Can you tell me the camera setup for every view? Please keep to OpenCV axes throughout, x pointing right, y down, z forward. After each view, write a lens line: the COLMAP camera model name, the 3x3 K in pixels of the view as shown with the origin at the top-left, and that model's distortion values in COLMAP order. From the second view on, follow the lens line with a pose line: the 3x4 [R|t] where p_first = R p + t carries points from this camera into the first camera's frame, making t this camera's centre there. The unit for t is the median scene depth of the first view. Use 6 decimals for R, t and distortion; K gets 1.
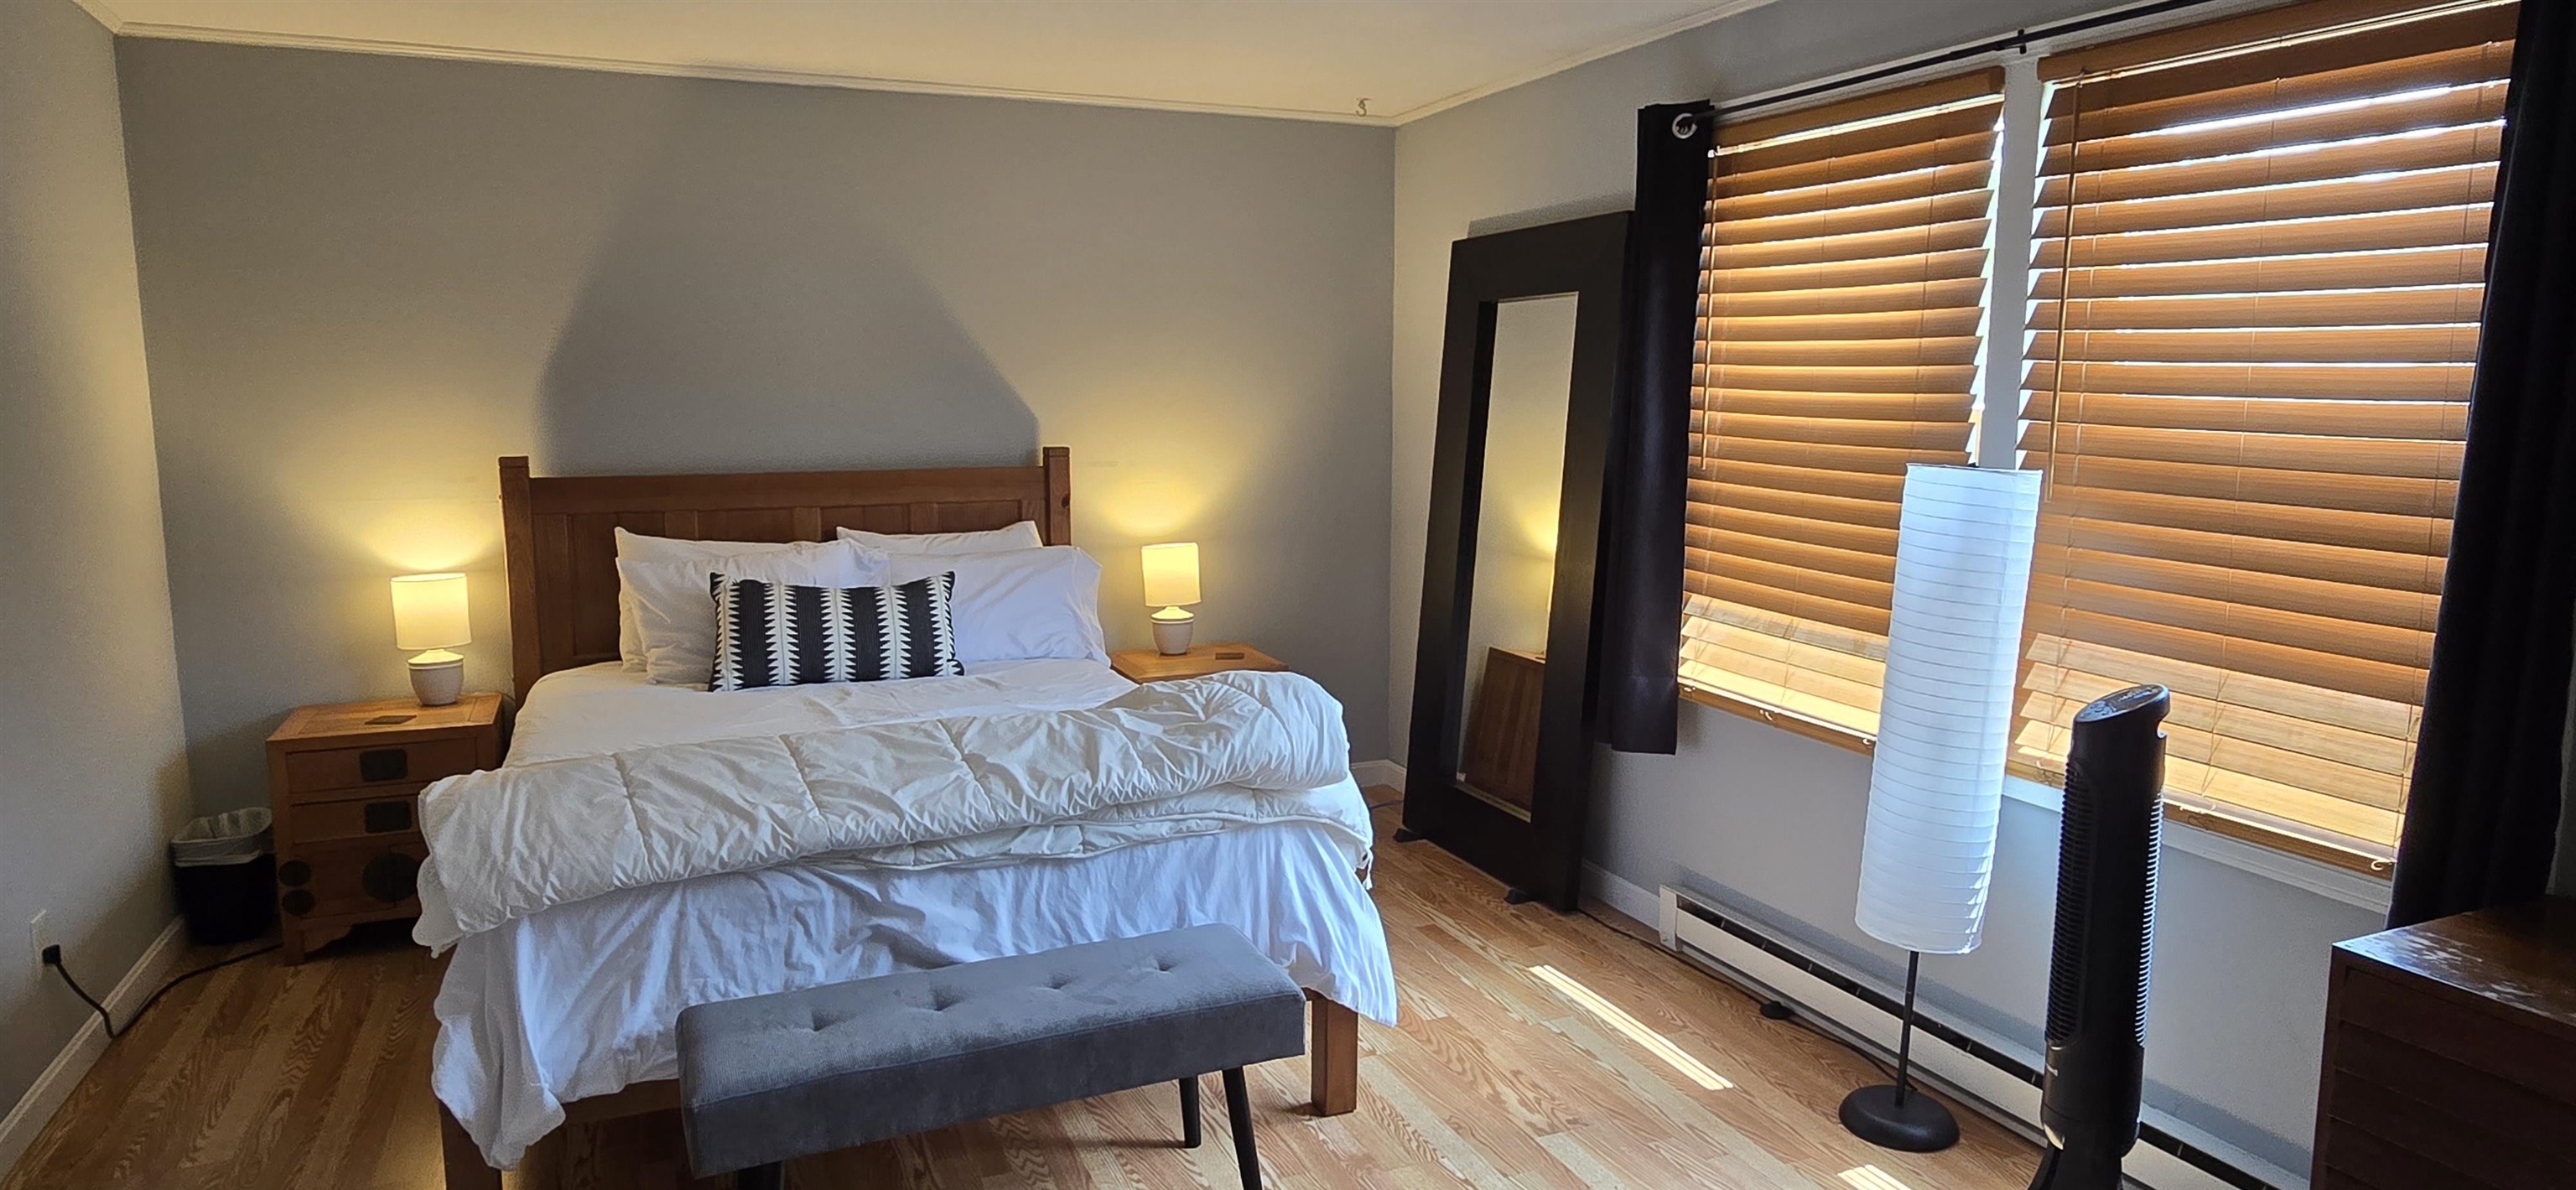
lens RADIAL K [[1486.9, 0, 1299.4], [0, 1486.9, 592.6], [0, 0, 1]] dist [-0.003626, -0.005109]
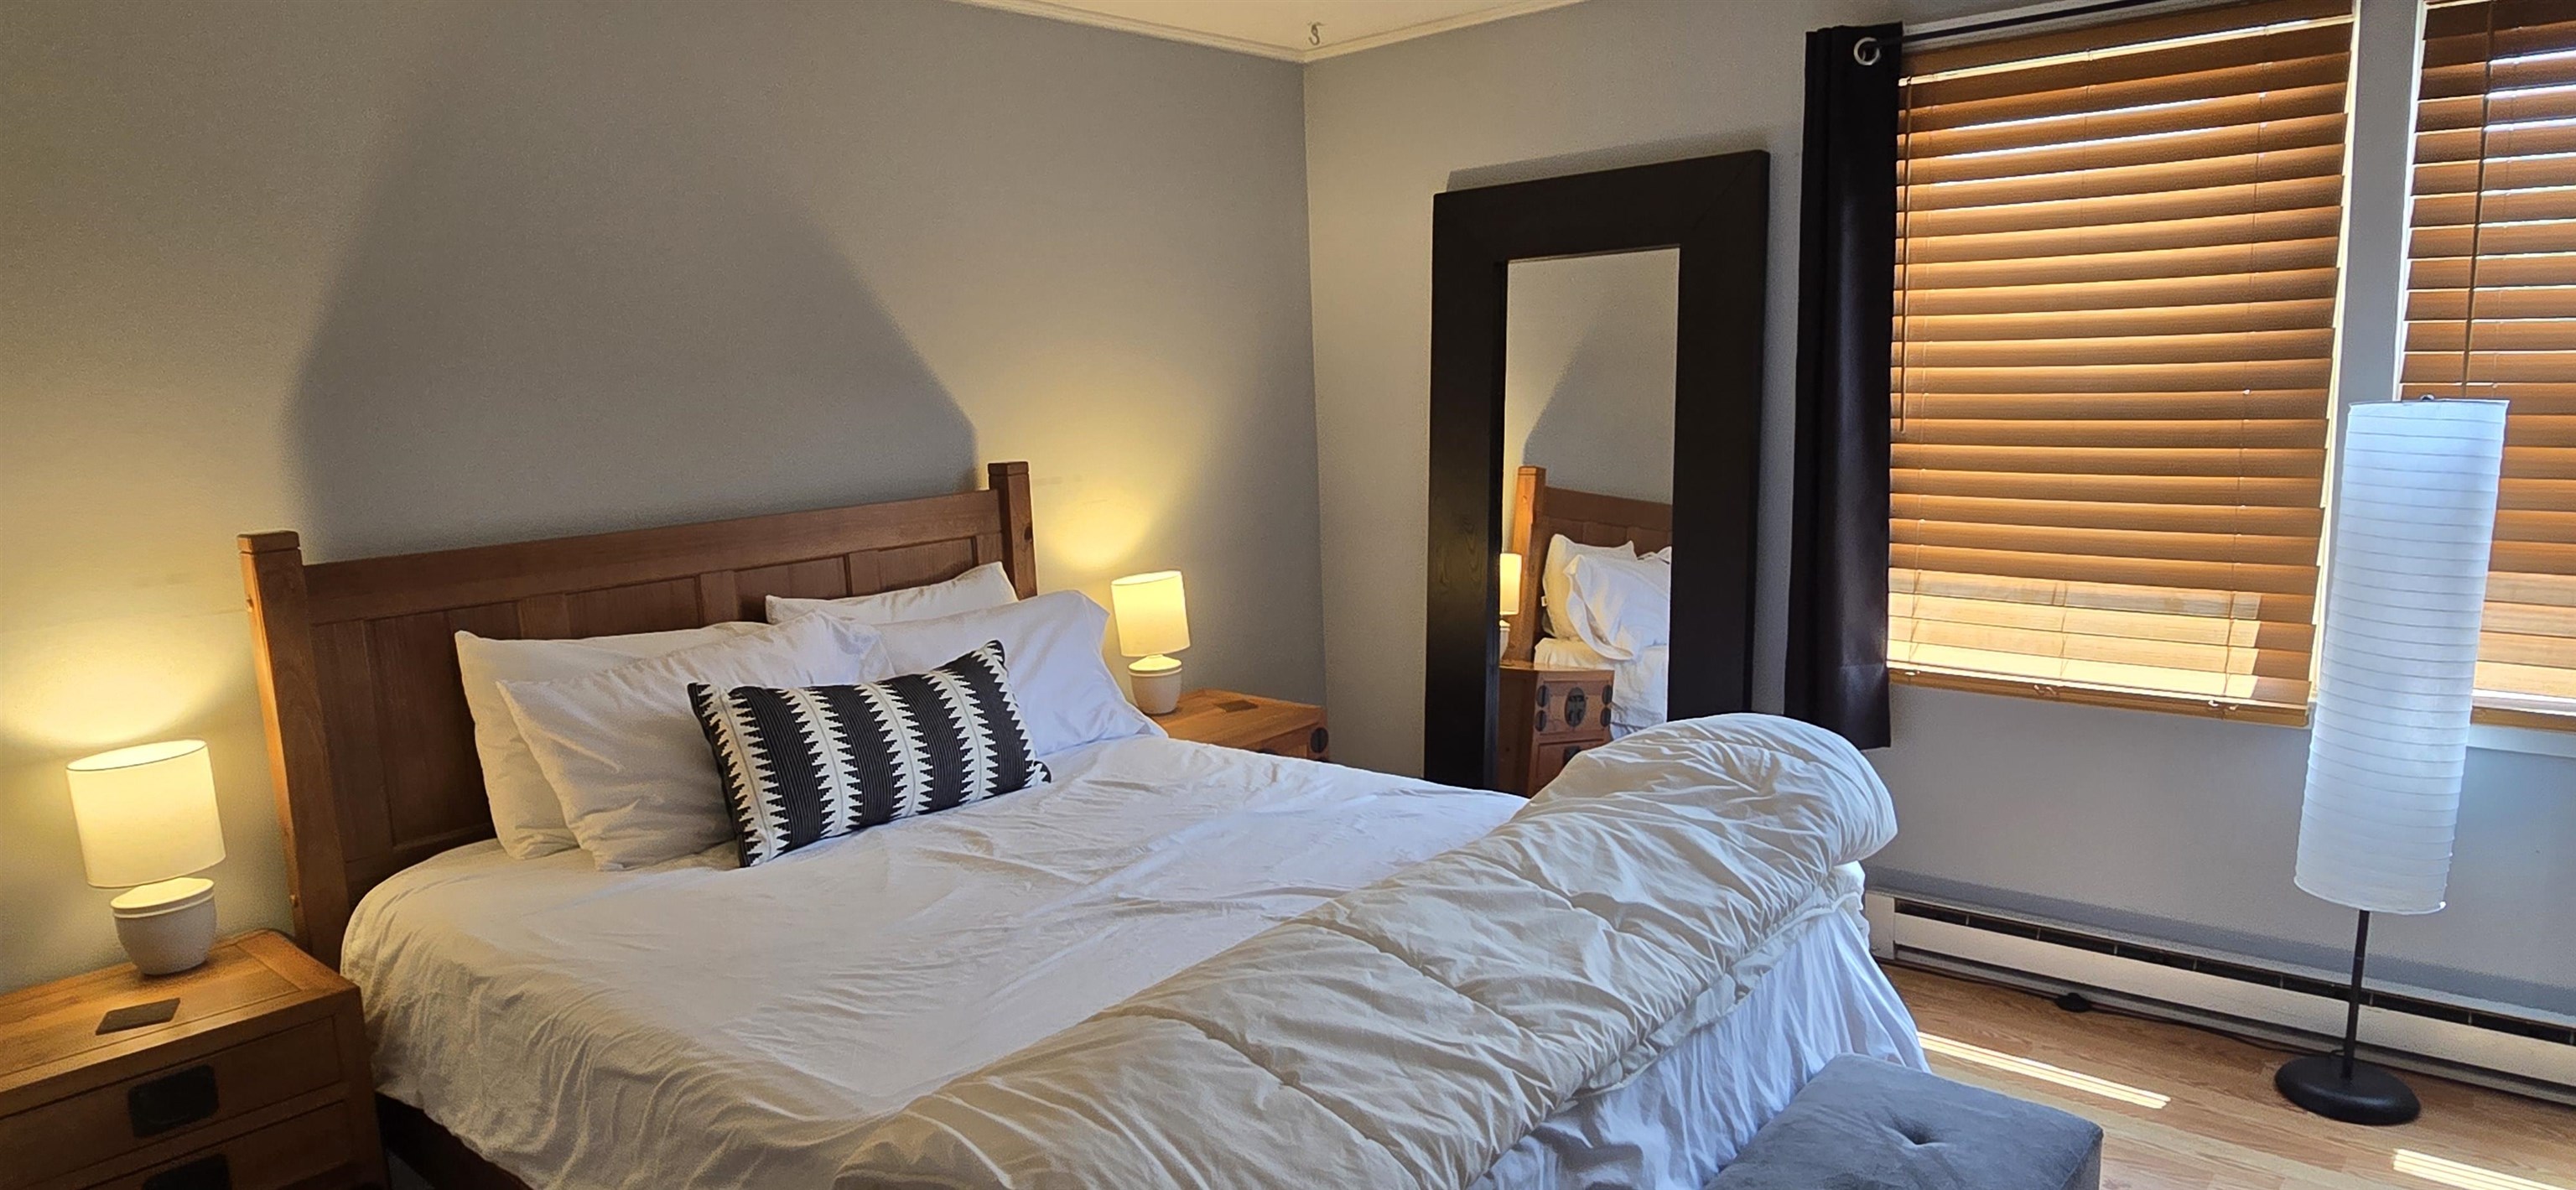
lens RADIAL K [[1486.9, 0, 1277.4], [0, 1486.9, 604.0], [0, 0, 1]] dist [-0.003626, -0.005109]
pose [[0.905372, -0.105476, 0.411310, -0.424975], [0.103345, 0.994266, 0.027485, -0.039194], [-0.411851, 0.017622, 0.911081, 0.303196]]
